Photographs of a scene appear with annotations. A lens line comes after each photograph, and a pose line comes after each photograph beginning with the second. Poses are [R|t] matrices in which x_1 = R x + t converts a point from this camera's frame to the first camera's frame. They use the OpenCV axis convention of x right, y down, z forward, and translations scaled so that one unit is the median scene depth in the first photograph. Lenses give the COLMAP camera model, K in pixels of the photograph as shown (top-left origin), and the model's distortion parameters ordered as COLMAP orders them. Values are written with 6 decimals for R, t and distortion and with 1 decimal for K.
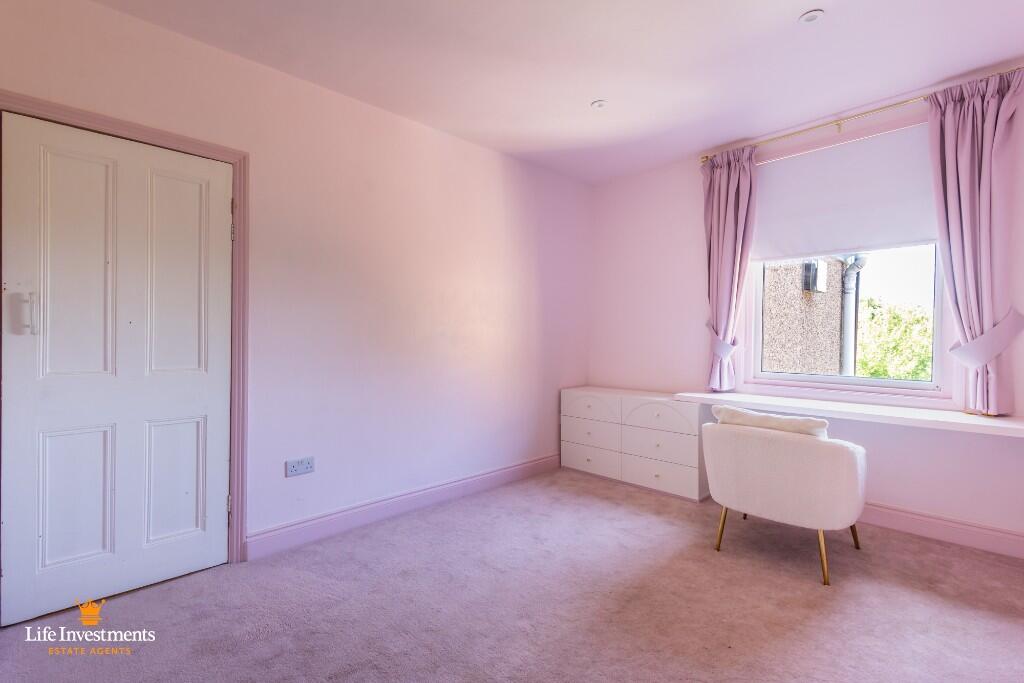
lens RADIAL K [[448.7, 0, 498.2], [0, 448.7, 345.2], [0, 0, 1]] dist [-0.001134, -0.000451]
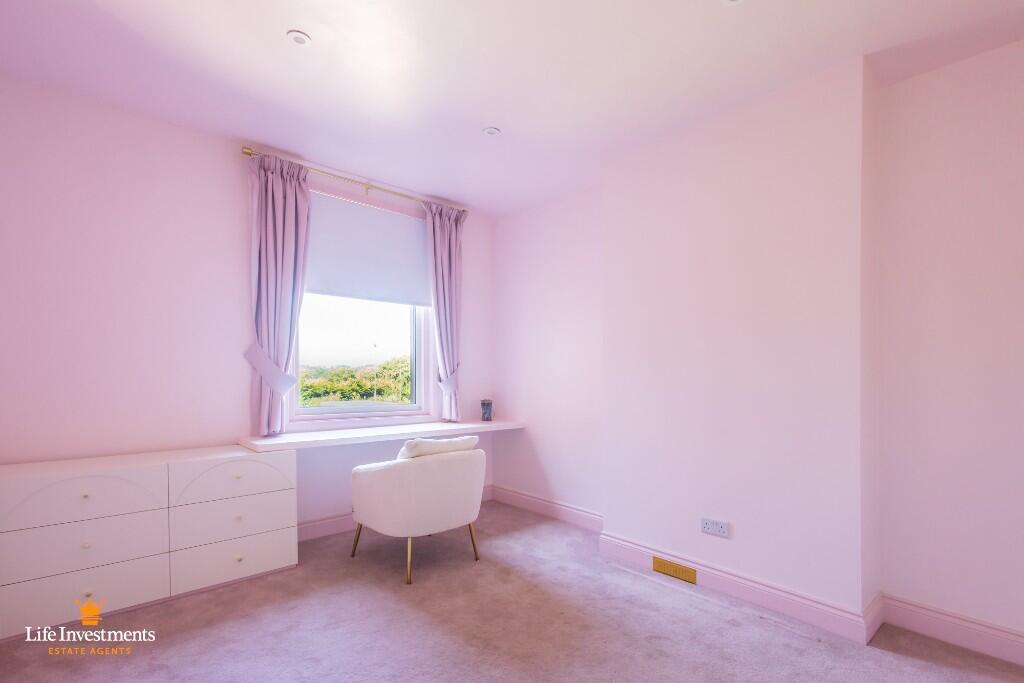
lens RADIAL K [[494.4, 0, 478.1], [0, 494.4, 381.5], [0, 0, 1]] dist [0.000322, -0.000296]
pose [[0.028875, -0.016175, 0.999452, -0.469132], [0.009346, 0.999830, 0.015912, -0.010563], [-0.999539, 0.008882, 0.029021, 0.619857]]
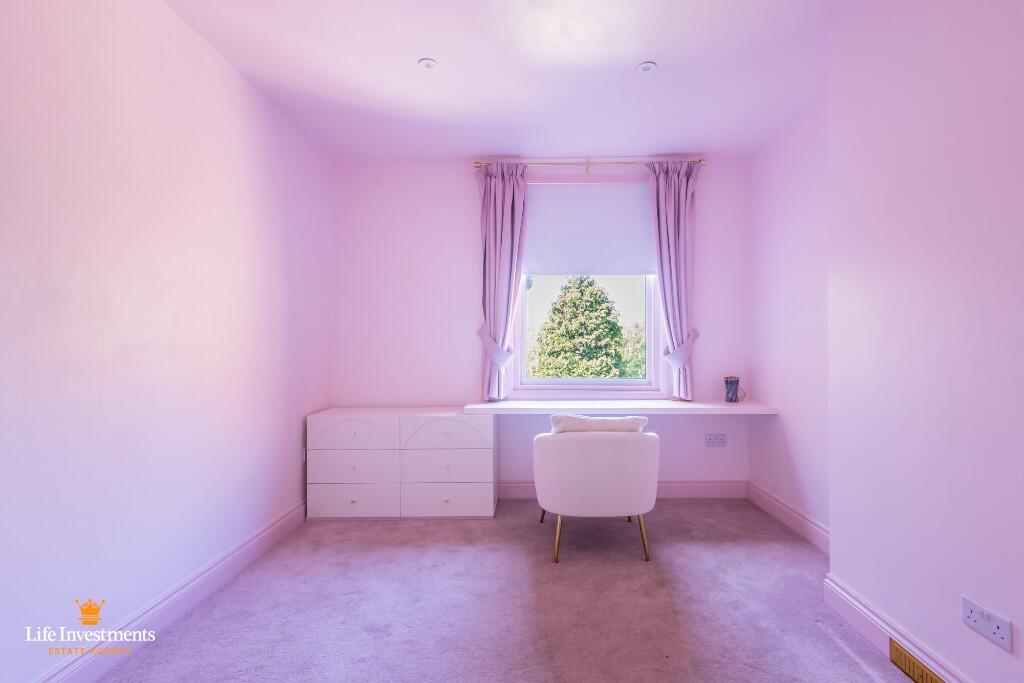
lens RADIAL K [[471.9, 0, 517.5], [0, 471.9, 340.1], [0, 0, 1]] dist [0.001237, -0.000268]
pose [[0.693492, 0.006234, 0.720437, -0.244291], [0.016150, 0.999577, -0.024195, -0.004372], [-0.720283, 0.028414, 0.693098, 0.253256]]
